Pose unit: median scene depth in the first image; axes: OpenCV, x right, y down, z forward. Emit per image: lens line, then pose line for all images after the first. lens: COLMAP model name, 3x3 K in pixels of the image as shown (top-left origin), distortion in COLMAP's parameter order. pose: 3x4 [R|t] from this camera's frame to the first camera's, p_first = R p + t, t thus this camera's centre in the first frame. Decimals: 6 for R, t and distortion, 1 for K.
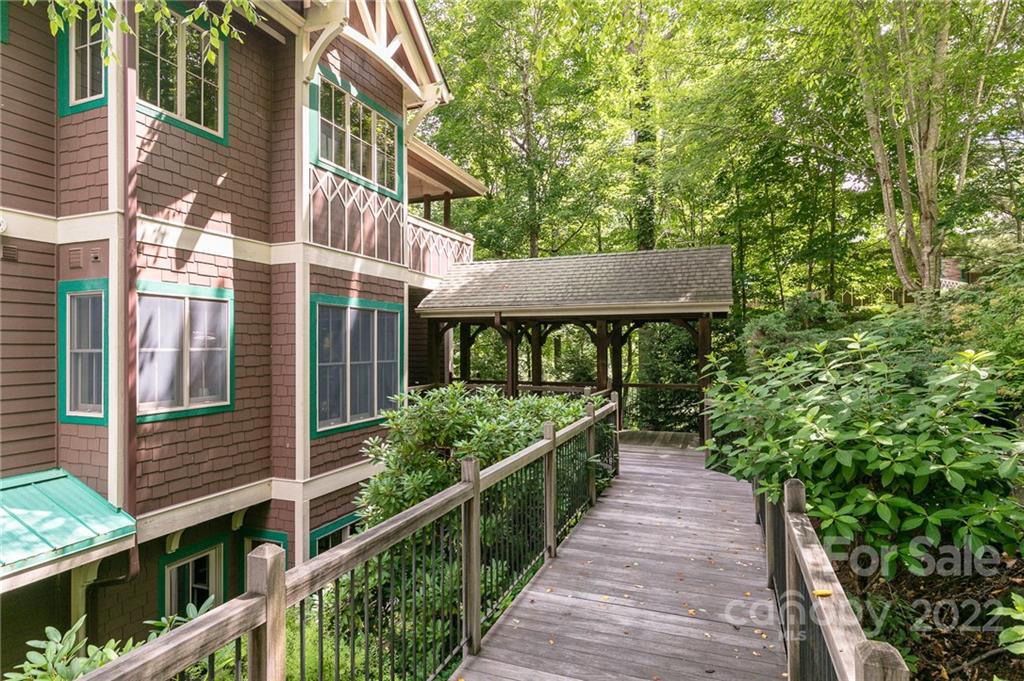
lens RADIAL K [[559.8, 0, 512.0], [0, 559.8, 340.5], [0, 0, 1]] dist [-0.002933, -0.000525]
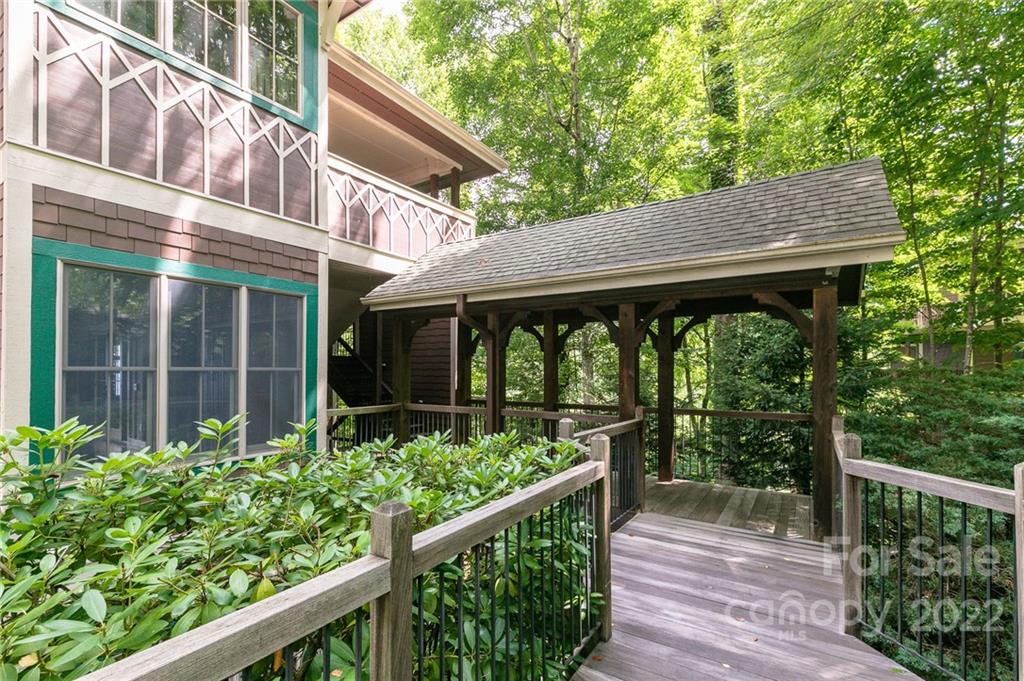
lens RADIAL K [[460.1, 0, 506.4], [0, 460.1, 367.2], [0, 0, 1]] dist [-0.000267, -0.000088]
pose [[0.974782, 0.001883, -0.223153, 0.162897], [-0.001449, 0.999997, 0.002110, 0.034781], [0.223156, -0.001734, 0.974781, 0.557011]]
